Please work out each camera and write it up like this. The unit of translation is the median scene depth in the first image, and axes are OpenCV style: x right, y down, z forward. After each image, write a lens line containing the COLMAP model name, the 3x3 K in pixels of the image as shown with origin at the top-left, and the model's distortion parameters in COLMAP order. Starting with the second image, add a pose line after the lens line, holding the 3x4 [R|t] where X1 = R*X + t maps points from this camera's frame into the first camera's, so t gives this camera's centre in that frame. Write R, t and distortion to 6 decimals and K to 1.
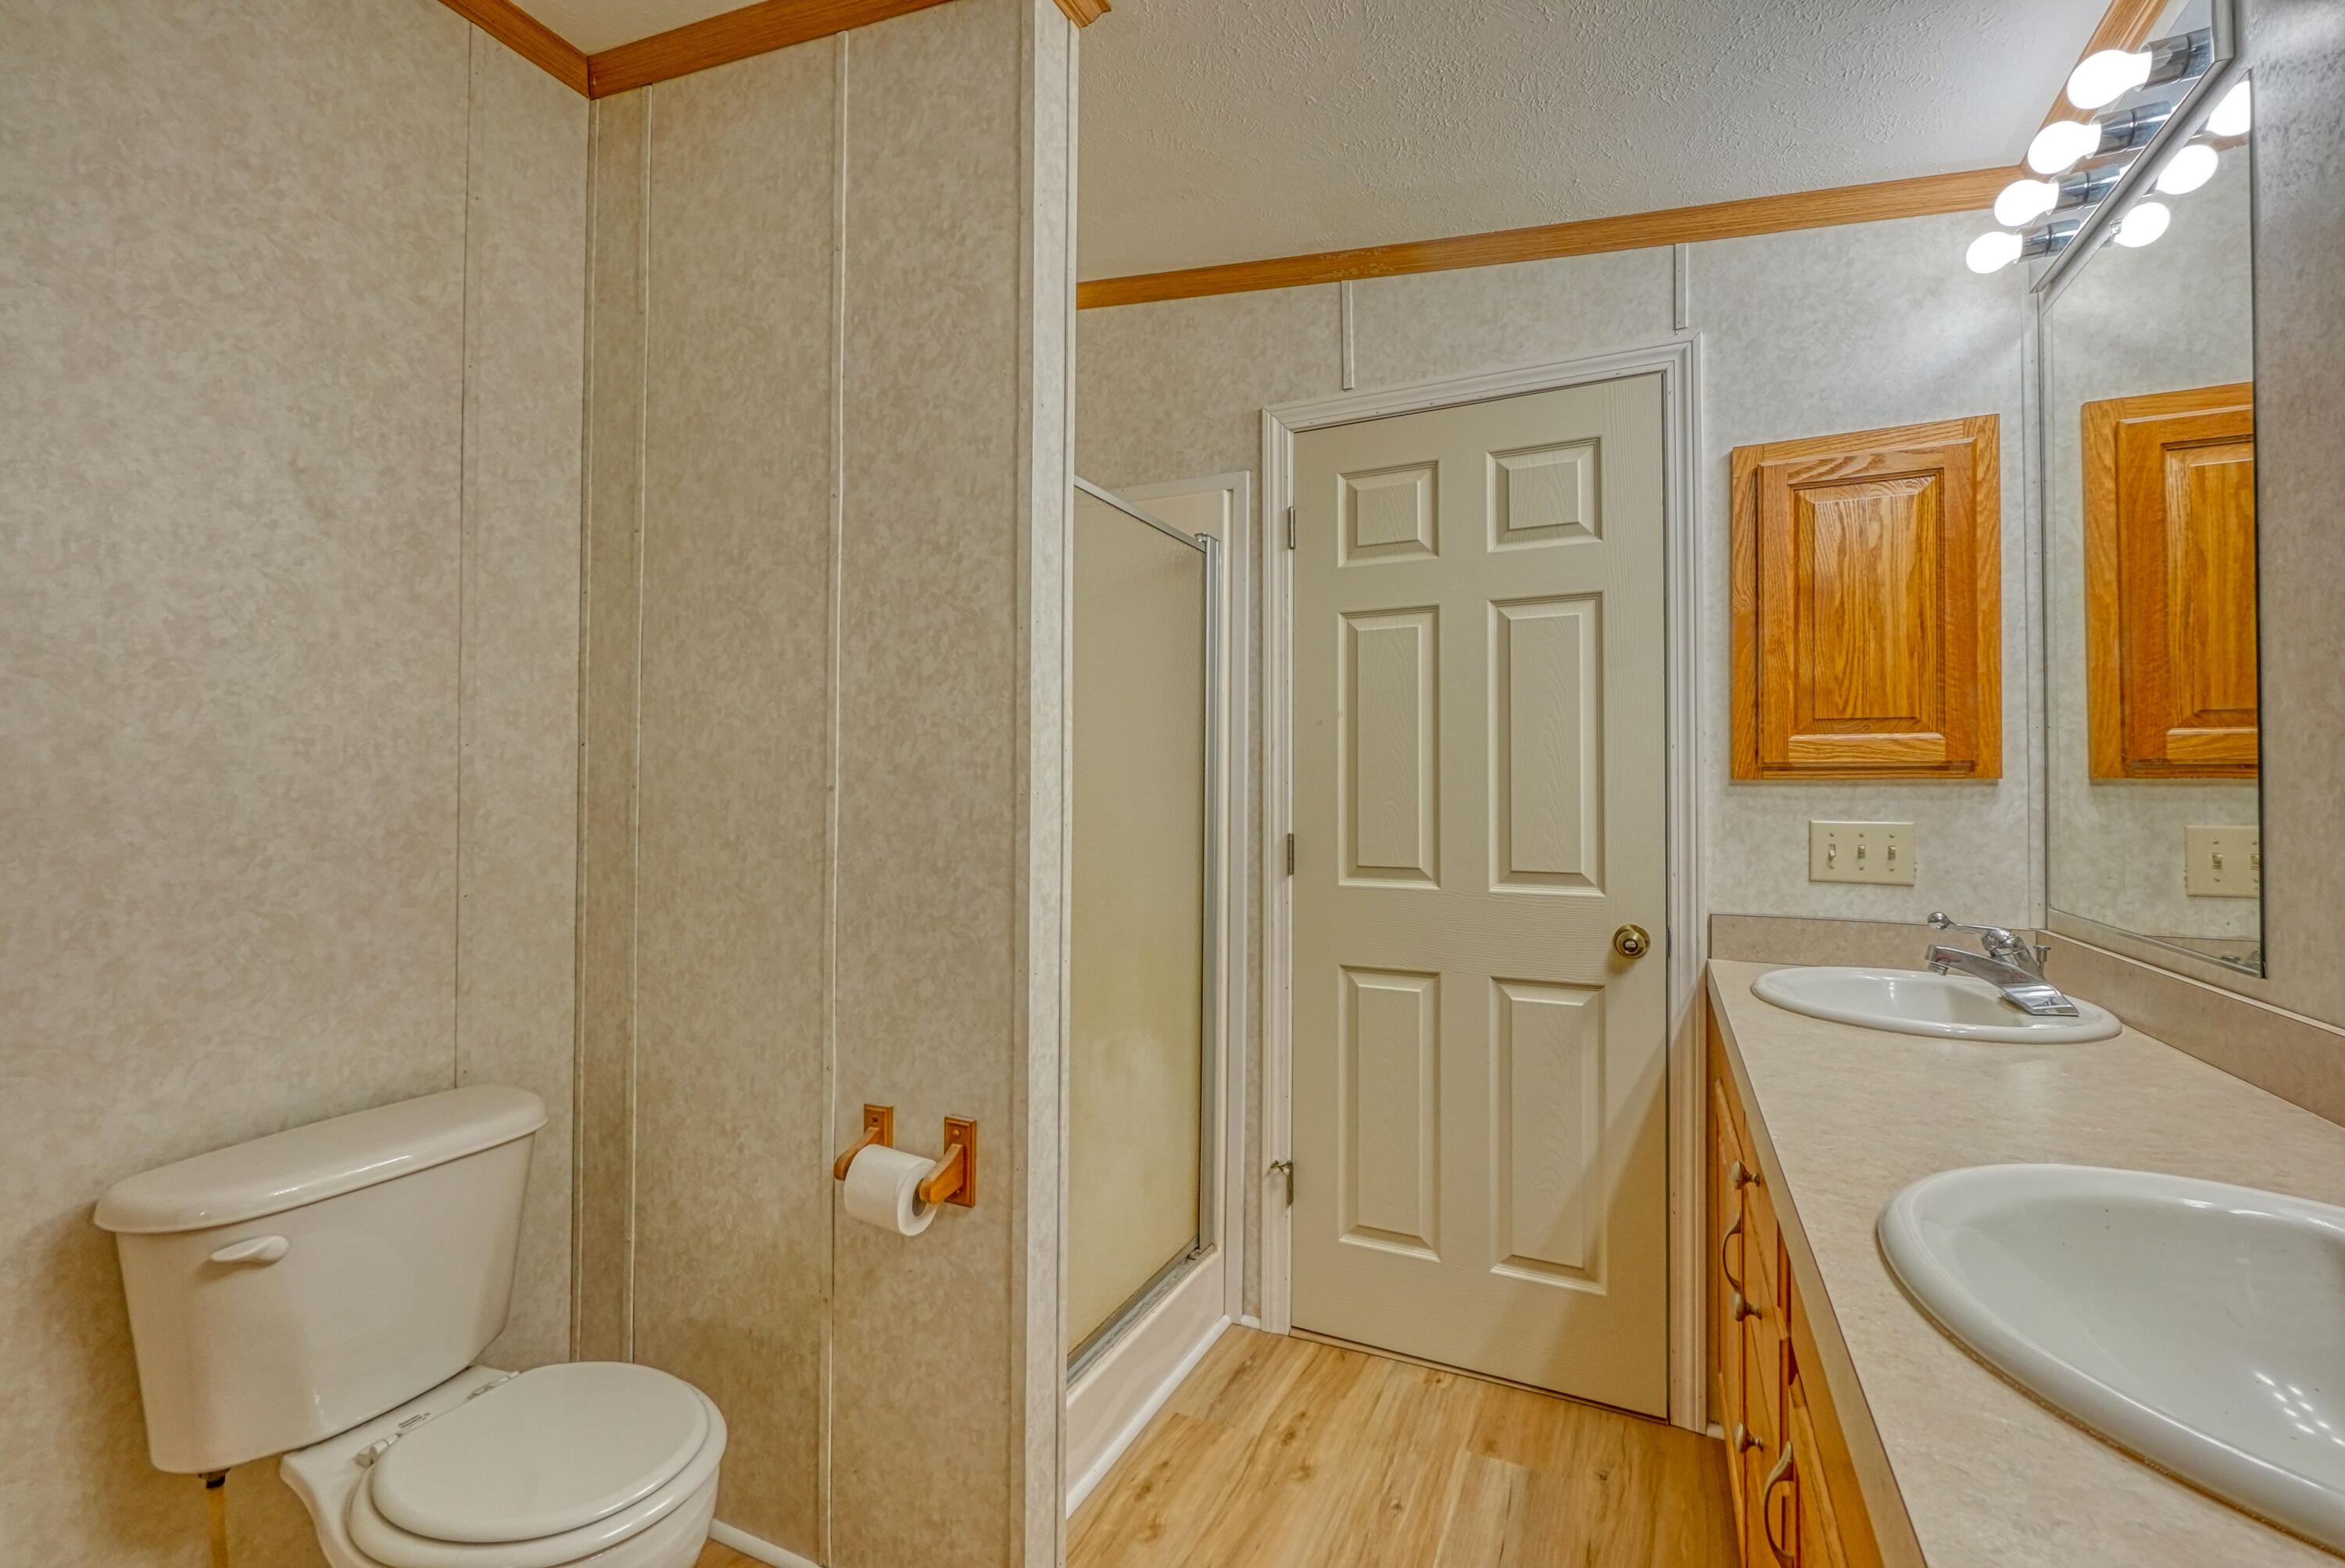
lens RADIAL K [[1012.0, 0, 1158.4], [0, 1012.0, 778.4], [0, 0, 1]] dist [-0.011312, 0.004431]
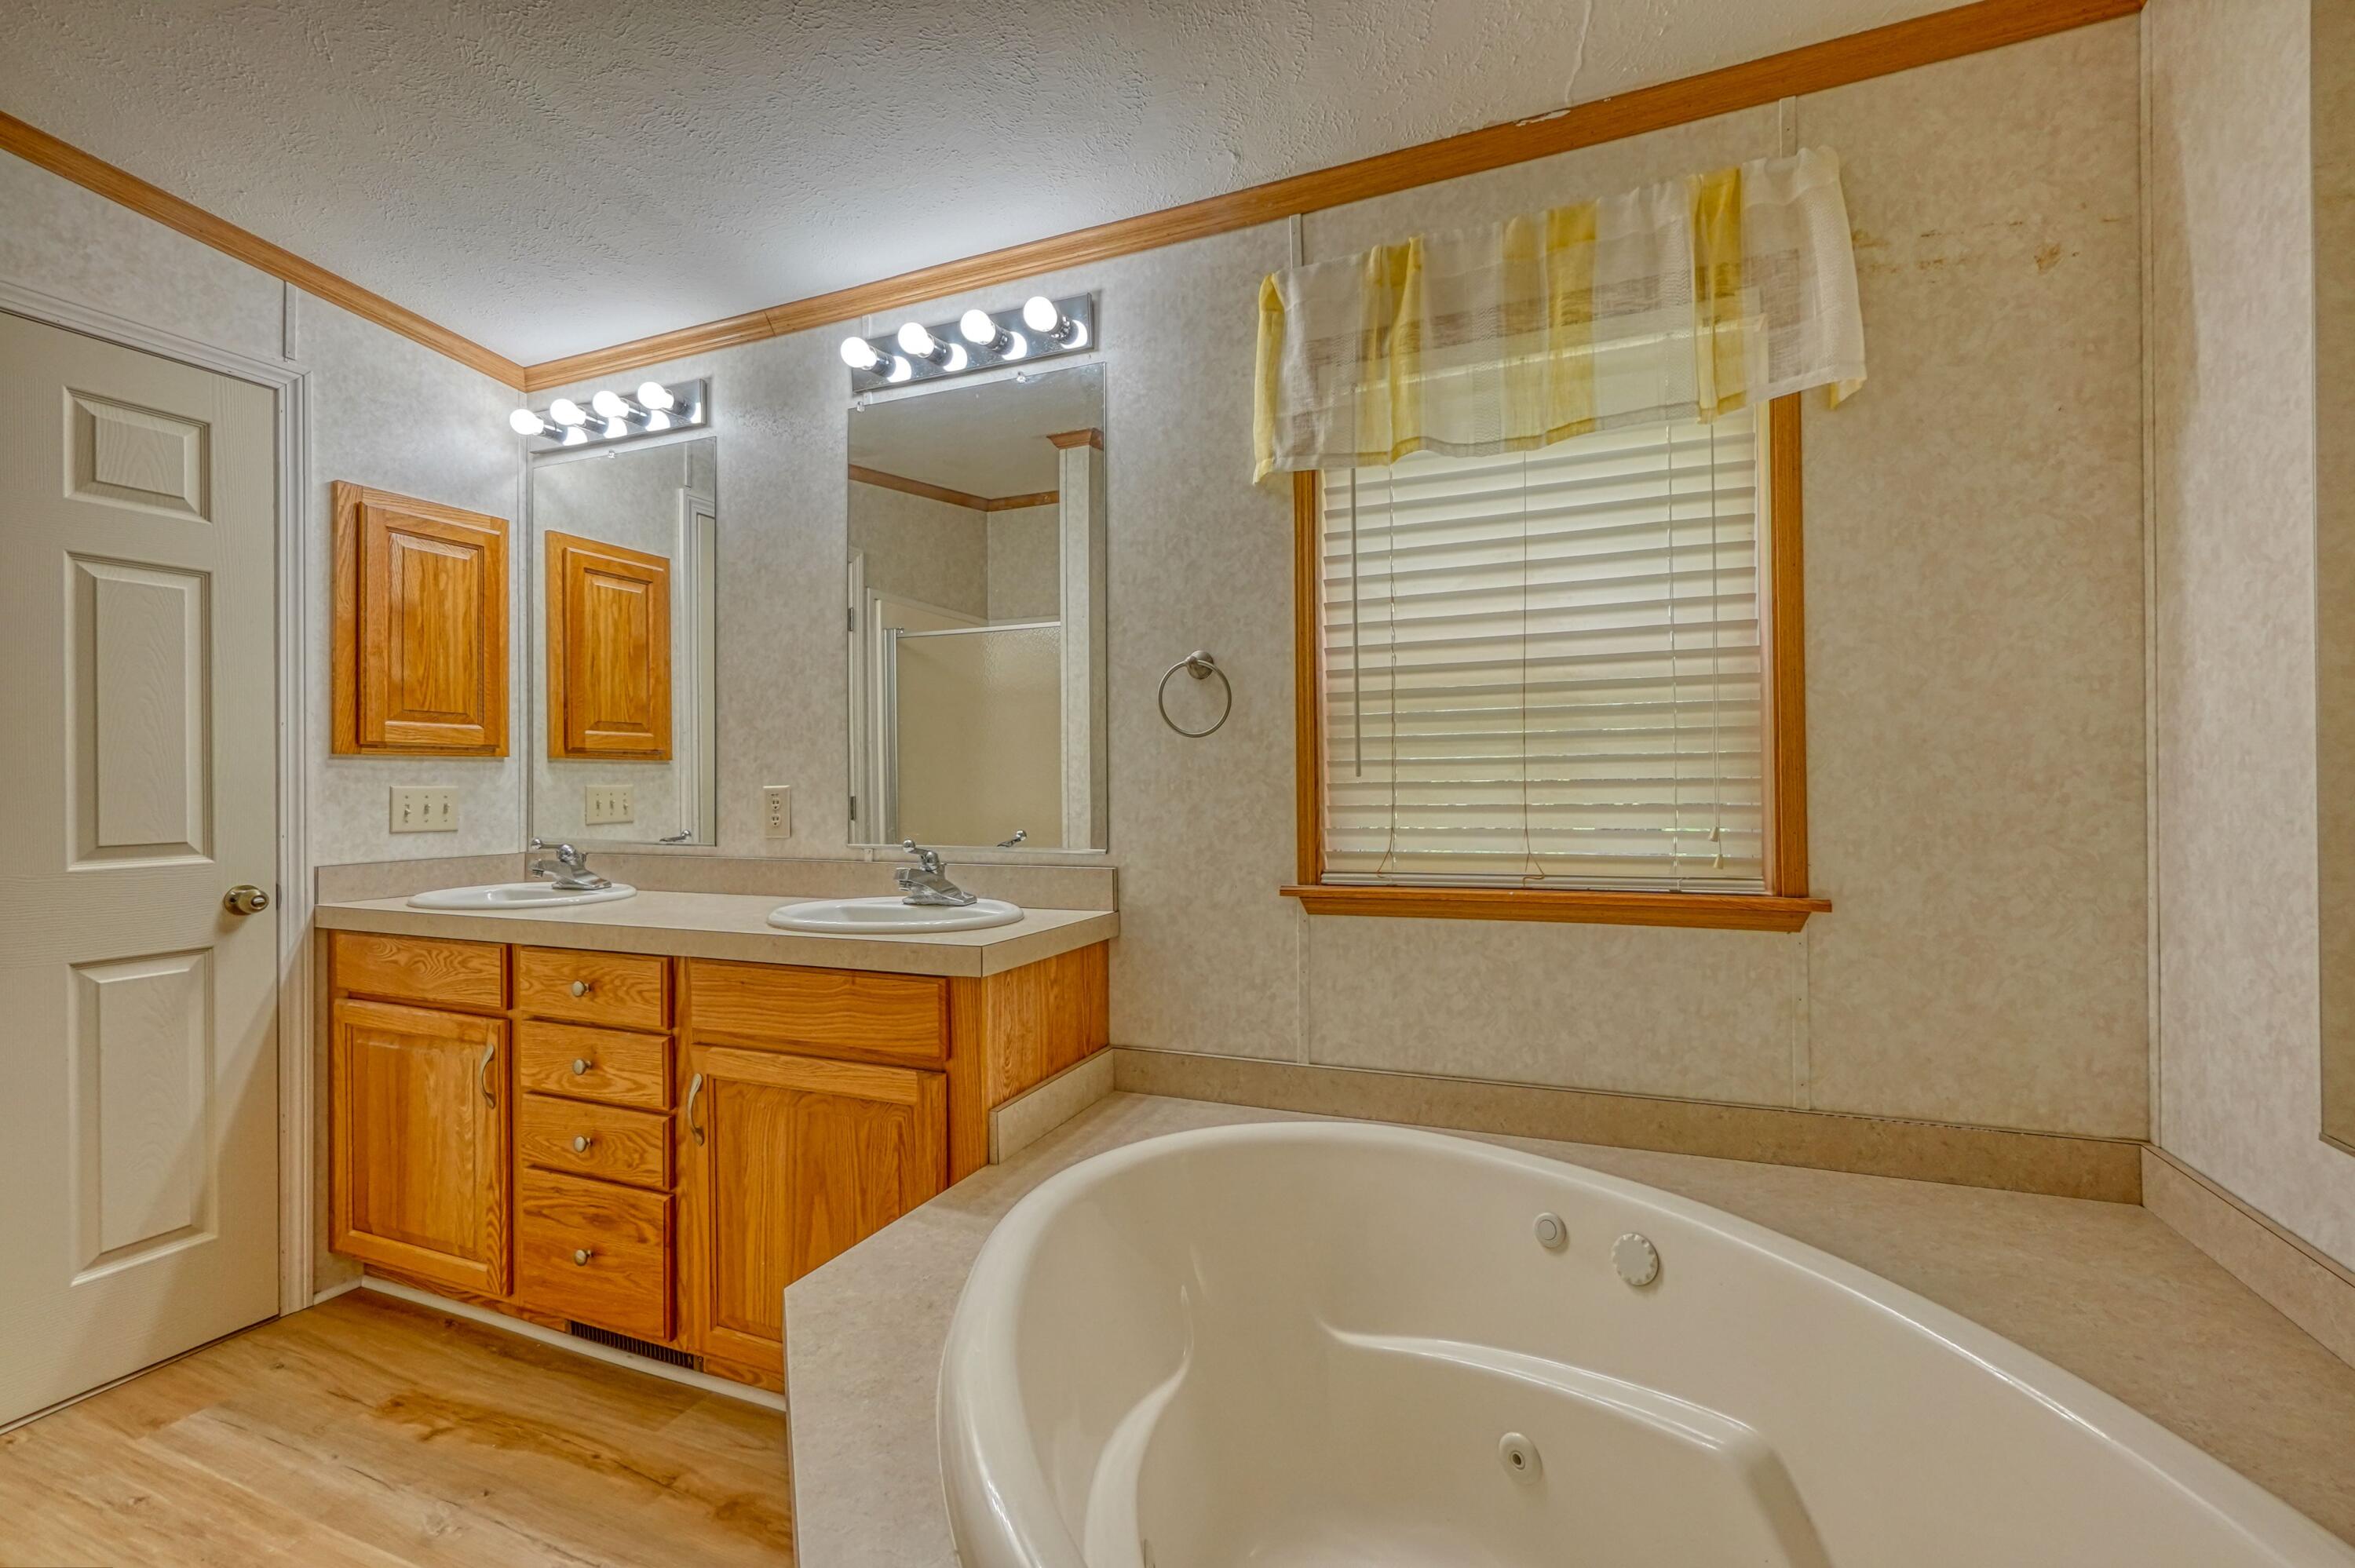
lens RADIAL K [[1016.2, 0, 1163.4], [0, 1016.2, 778.4], [0, 0, 1]] dist [-0.011312, 0.004431]
pose [[-0.051158, -0.002373, 0.998688, -0.702819], [-0.010674, 0.999941, 0.001829, 0.017808], [-0.998634, -0.010566, -0.051181, 0.068000]]
